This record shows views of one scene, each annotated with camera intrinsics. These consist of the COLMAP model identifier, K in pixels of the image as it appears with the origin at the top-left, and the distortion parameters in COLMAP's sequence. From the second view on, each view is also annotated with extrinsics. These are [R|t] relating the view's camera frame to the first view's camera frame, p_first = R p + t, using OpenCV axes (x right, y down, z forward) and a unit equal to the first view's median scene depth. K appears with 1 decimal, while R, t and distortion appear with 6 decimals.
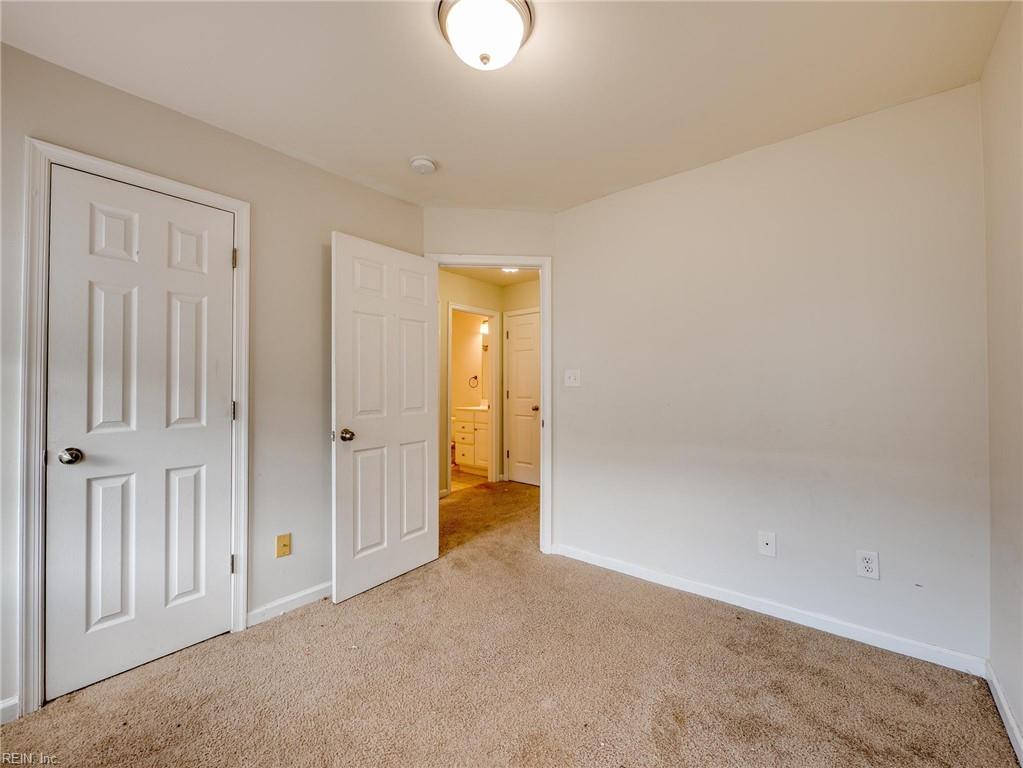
lens RADIAL K [[421.4, 0, 513.7], [0, 421.4, 380.3], [0, 0, 1]] dist [-0.008503, 0.000805]
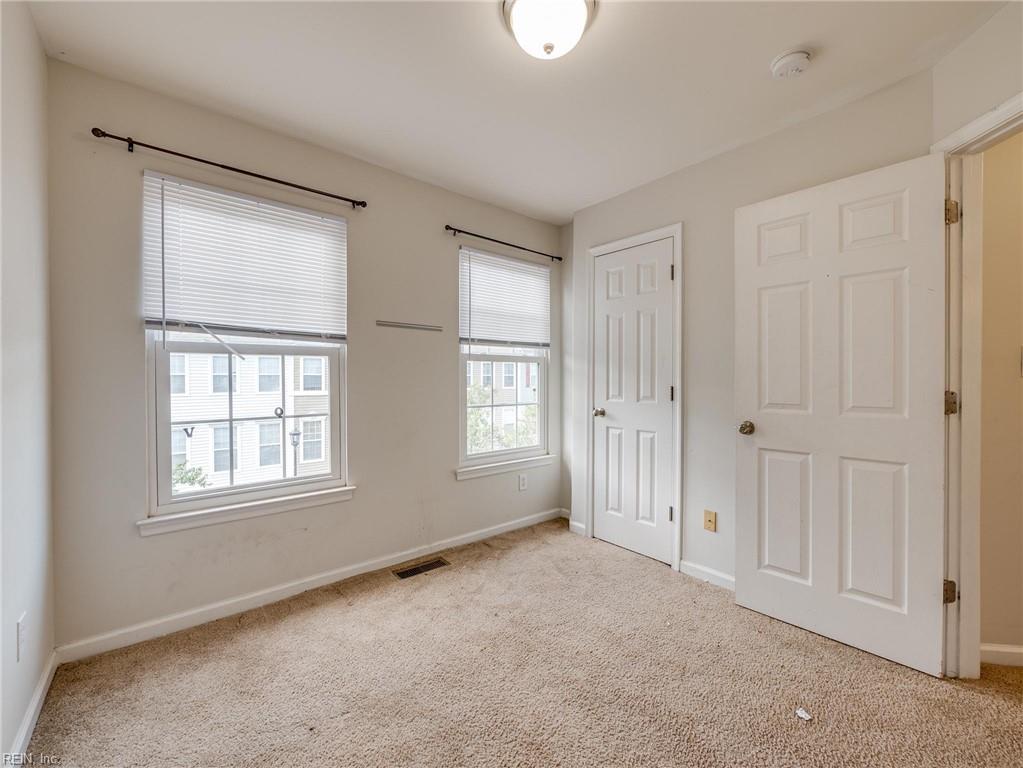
lens RADIAL K [[421.4, 0, 513.7], [0, 421.4, 380.3], [0, 0, 1]] dist [-0.008503, 0.000805]
pose [[-0.187548, 0.010896, -0.982195, 0.651248], [0.014124, 0.999865, 0.008395, 0.014432], [0.982154, -0.012299, -0.187677, 0.756065]]
